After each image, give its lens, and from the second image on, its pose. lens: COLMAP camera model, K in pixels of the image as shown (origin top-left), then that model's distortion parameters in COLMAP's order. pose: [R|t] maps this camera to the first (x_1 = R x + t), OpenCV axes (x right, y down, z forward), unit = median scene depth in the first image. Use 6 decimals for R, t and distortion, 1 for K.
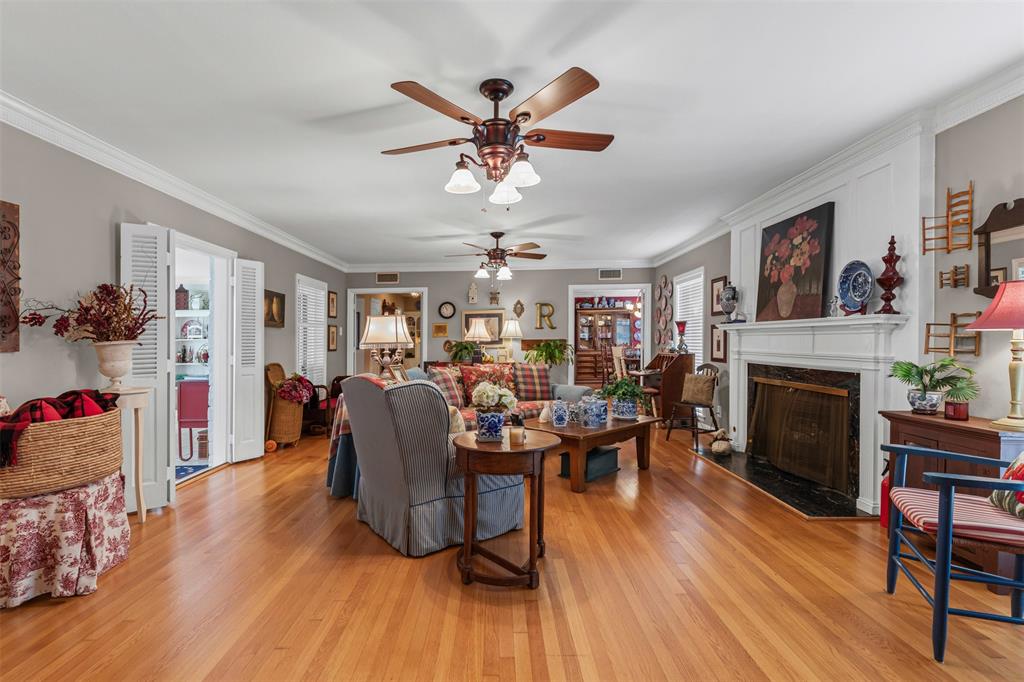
lens RADIAL K [[463.4, 0, 512.5], [0, 463.4, 341.9], [0, 0, 1]] dist [0.004328, -0.000507]
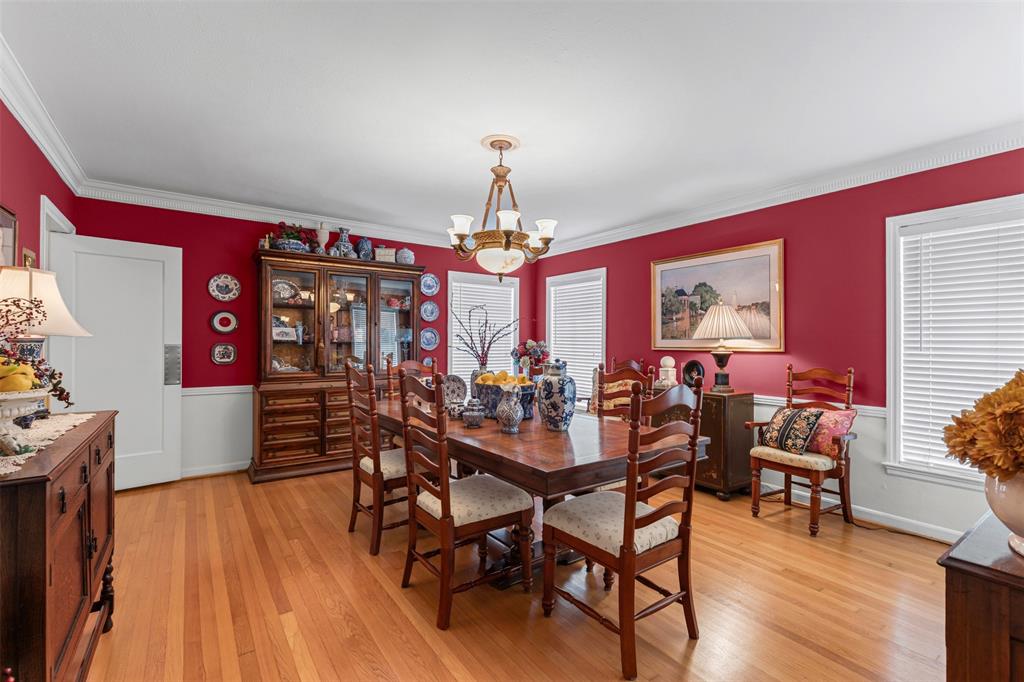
lens RADIAL K [[463.4, 0, 514.6], [0, 463.4, 341.8], [0, 0, 1]] dist [0.004328, -0.000507]
pose [[0.835953, -0.000952, 0.548800, 0.108315], [0.005546, 0.999962, -0.006714, -0.004572], [-0.548772, 0.008657, 0.835927, 0.623230]]
